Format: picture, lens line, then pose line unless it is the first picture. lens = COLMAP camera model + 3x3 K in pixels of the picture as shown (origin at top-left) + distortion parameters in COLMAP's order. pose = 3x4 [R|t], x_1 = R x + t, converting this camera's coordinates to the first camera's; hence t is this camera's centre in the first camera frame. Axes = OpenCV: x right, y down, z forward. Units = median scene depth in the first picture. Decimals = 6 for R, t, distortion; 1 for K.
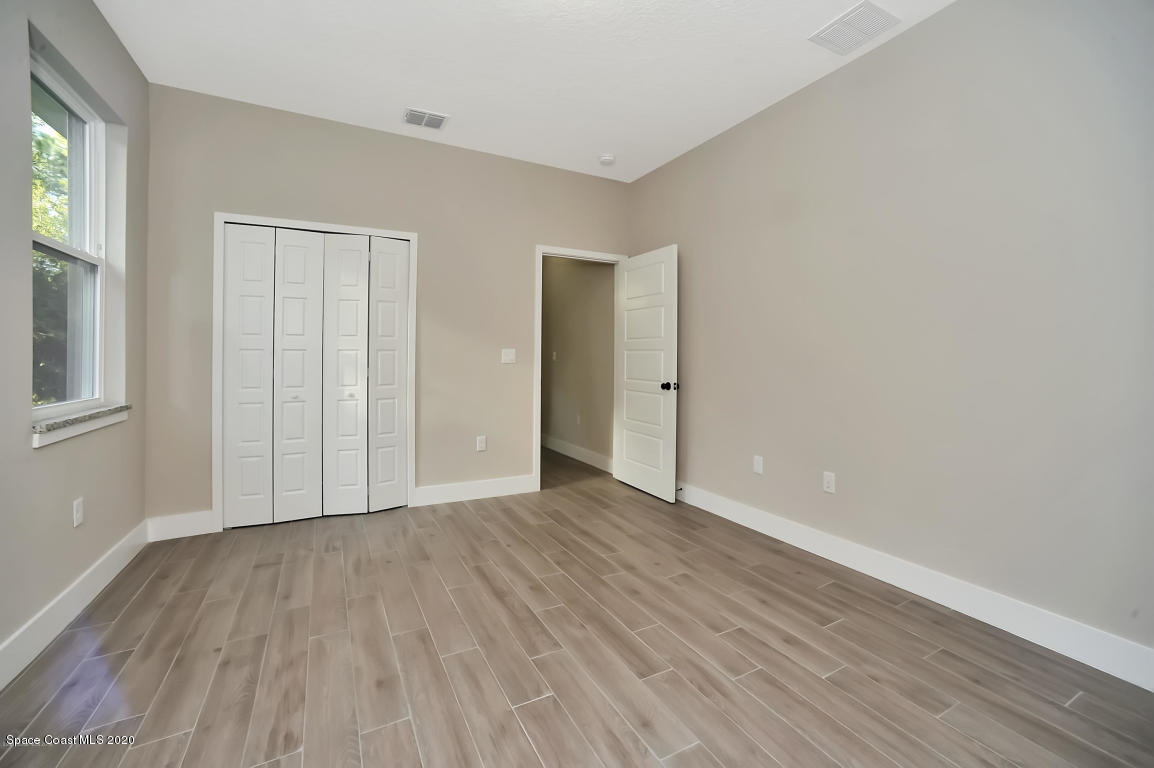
lens RADIAL K [[473.0, 0, 576.0], [0, 473.0, 356.5], [0, 0, 1]] dist [-0.000064, -0.000032]
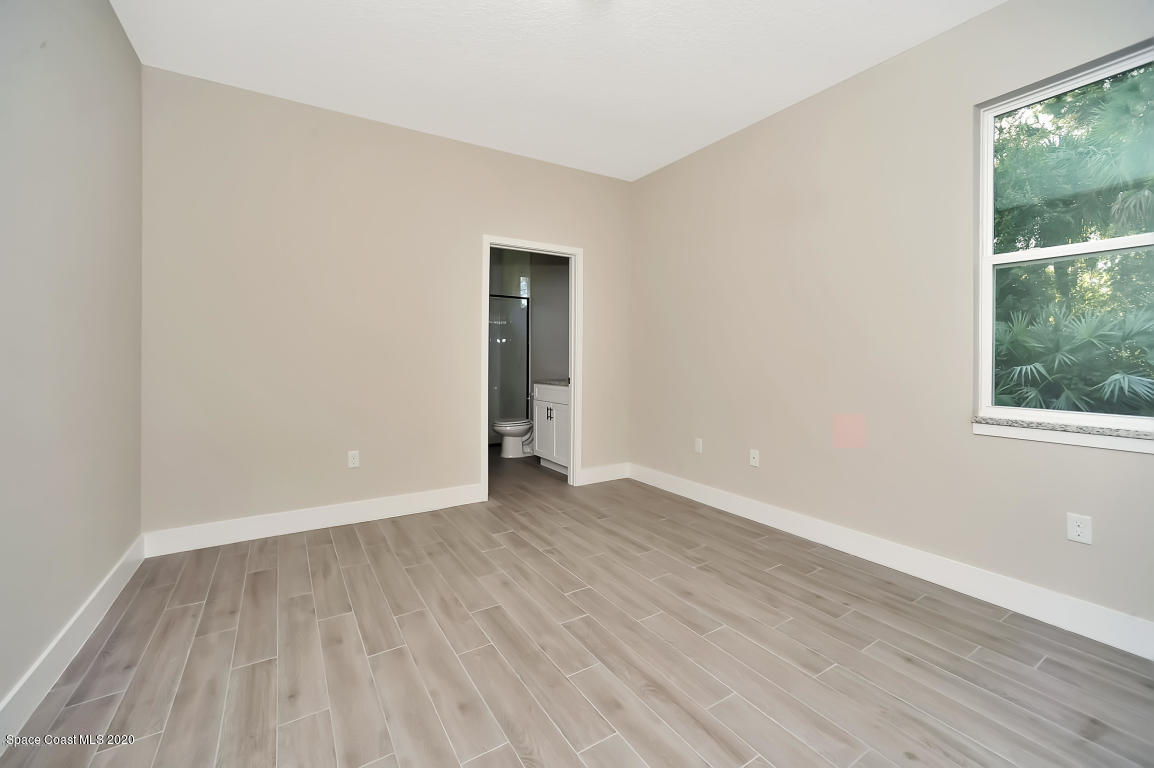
lens RADIAL K [[473.0, 0, 576.0], [0, 473.0, 356.5], [0, 0, 1]] dist [-0.000064, -0.000032]
pose [[-0.997292, -0.008096, -0.073102, 0.023183], [-0.008151, 0.999967, 0.000466, -0.007236], [0.073095, 0.001061, -0.997324, 2.037211]]
